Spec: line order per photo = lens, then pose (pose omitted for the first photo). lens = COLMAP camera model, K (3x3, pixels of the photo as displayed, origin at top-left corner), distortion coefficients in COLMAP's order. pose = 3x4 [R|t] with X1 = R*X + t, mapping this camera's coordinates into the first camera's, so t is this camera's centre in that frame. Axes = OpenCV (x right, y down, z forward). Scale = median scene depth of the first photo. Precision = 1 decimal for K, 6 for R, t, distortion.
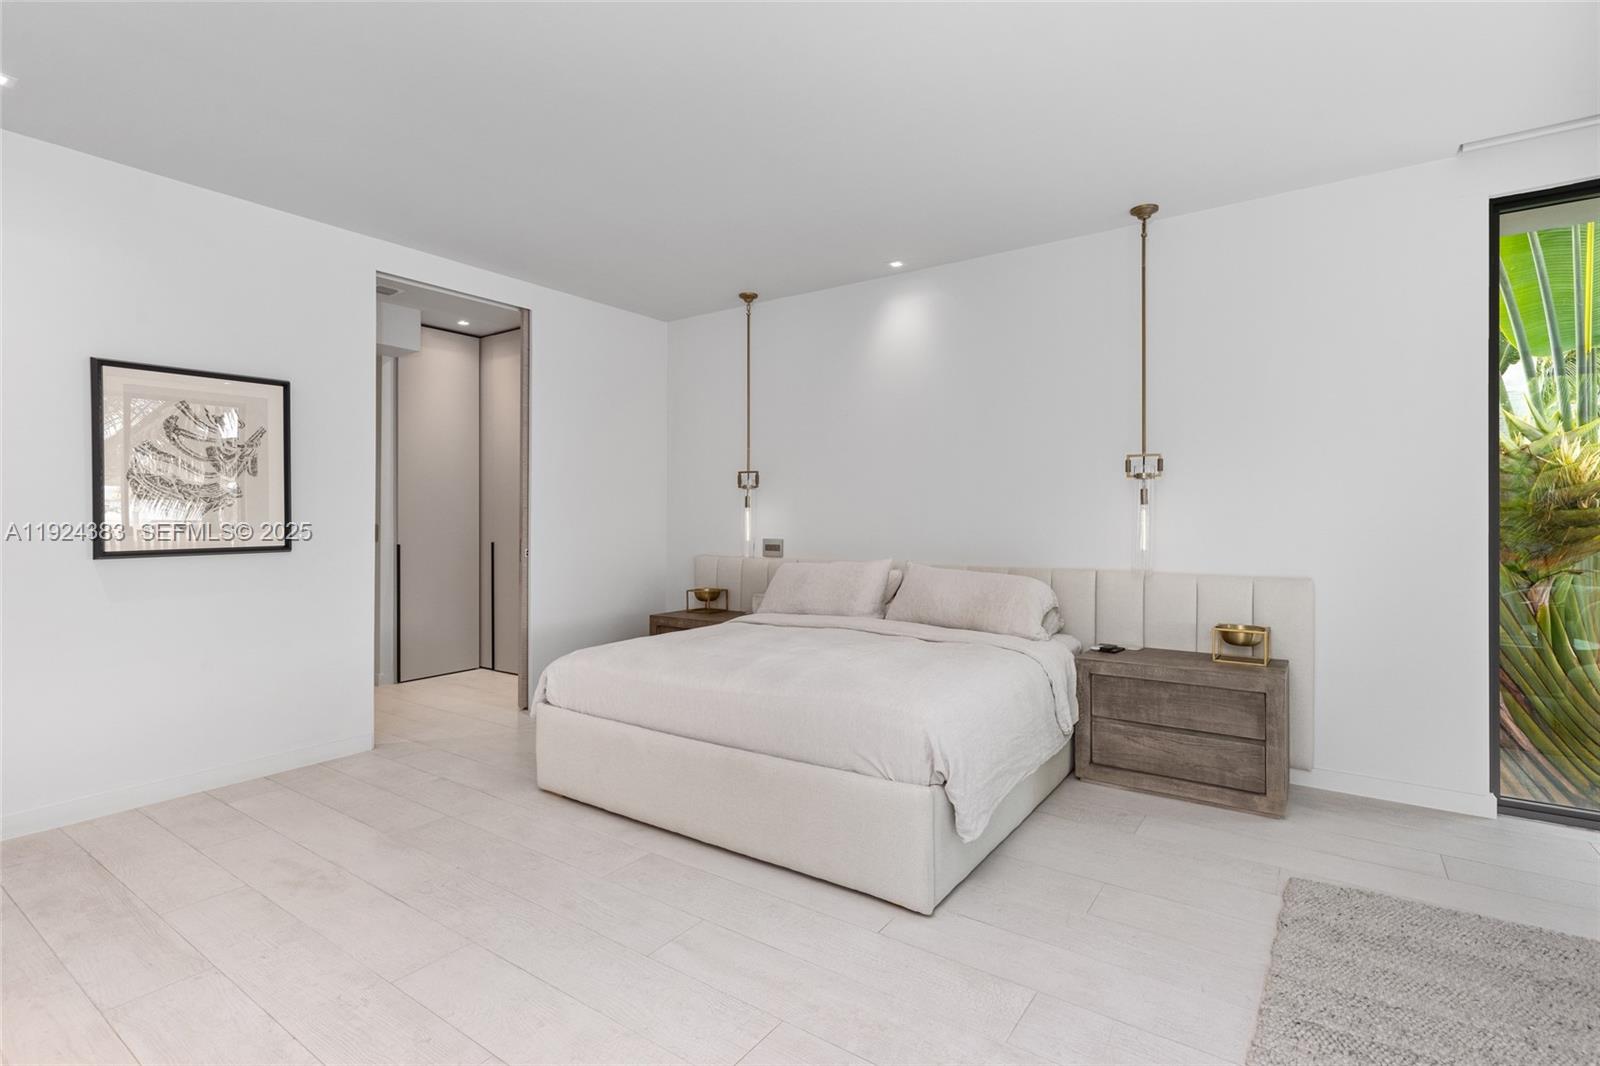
lens RADIAL K [[747.3, 0, 800.0], [0, 747.3, 533.0], [0, 0, 1]] dist [-0.000080, 0.000045]
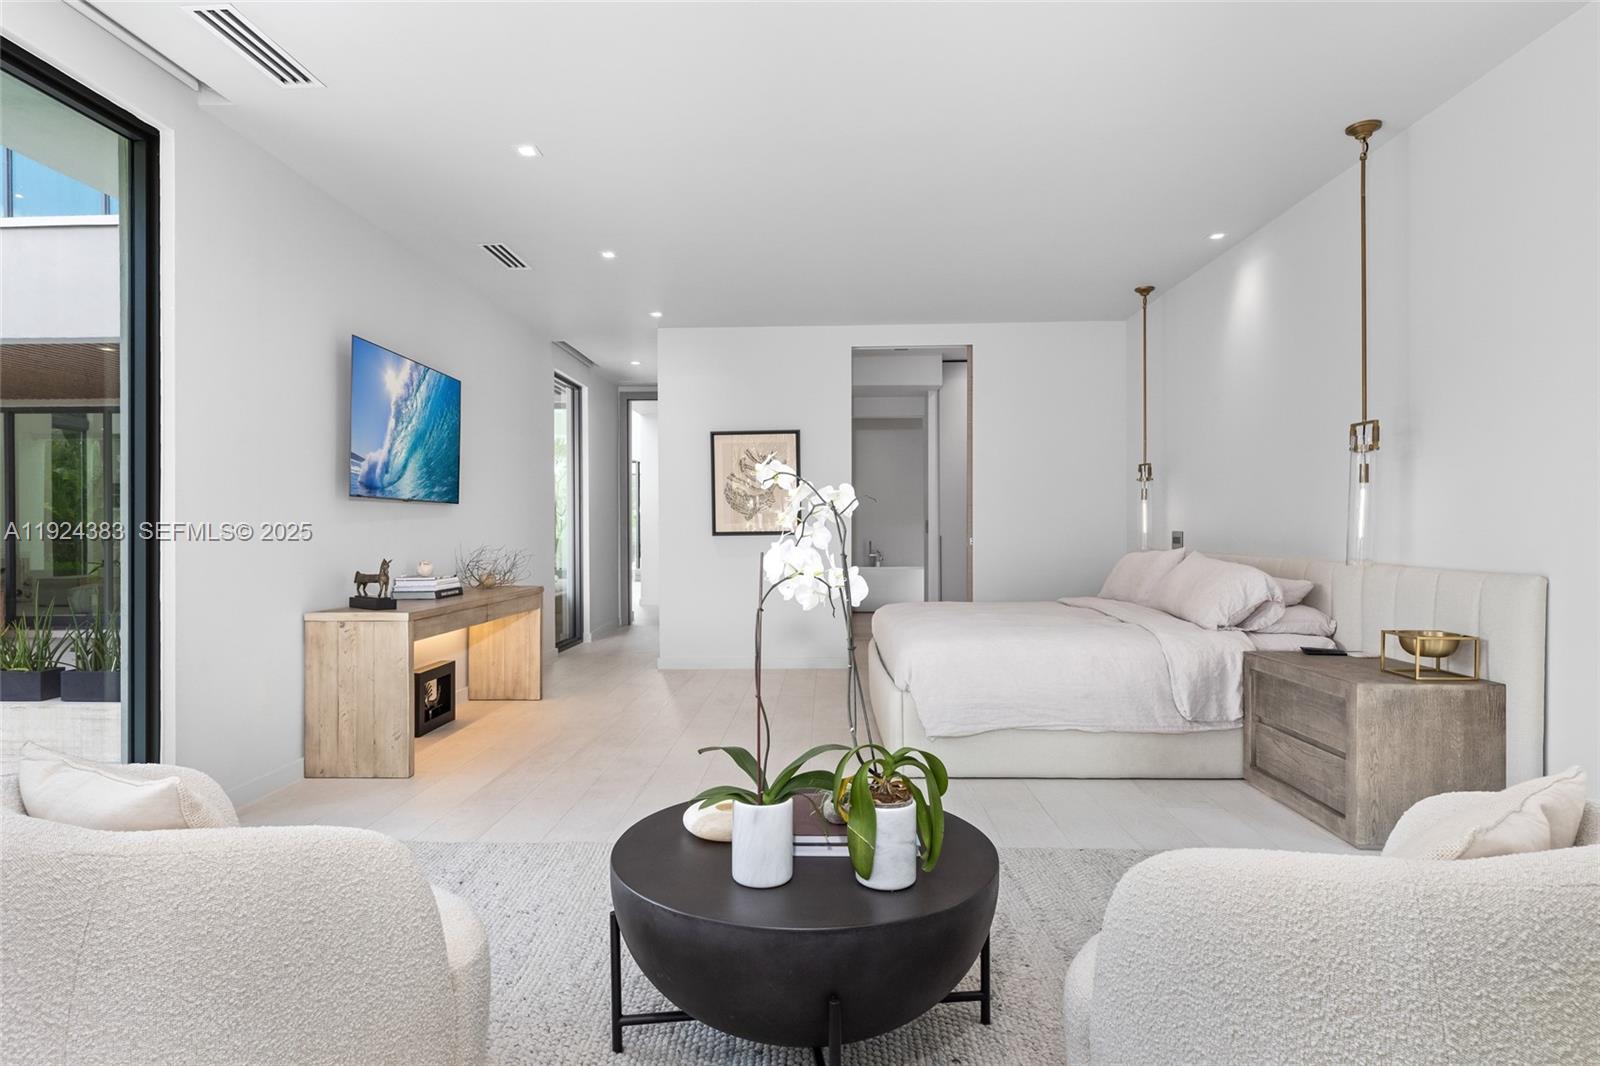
lens RADIAL K [[900.2, 0, 802.1], [0, 900.2, 557.8], [0, 0, 1]] dist [0.001229, 0.000752]
pose [[0.550713, 0.025227, -0.834313, 0.965248], [-0.011557, 0.999678, 0.022599, 0.031029], [0.834615, -0.002803, 0.550827, -0.075760]]
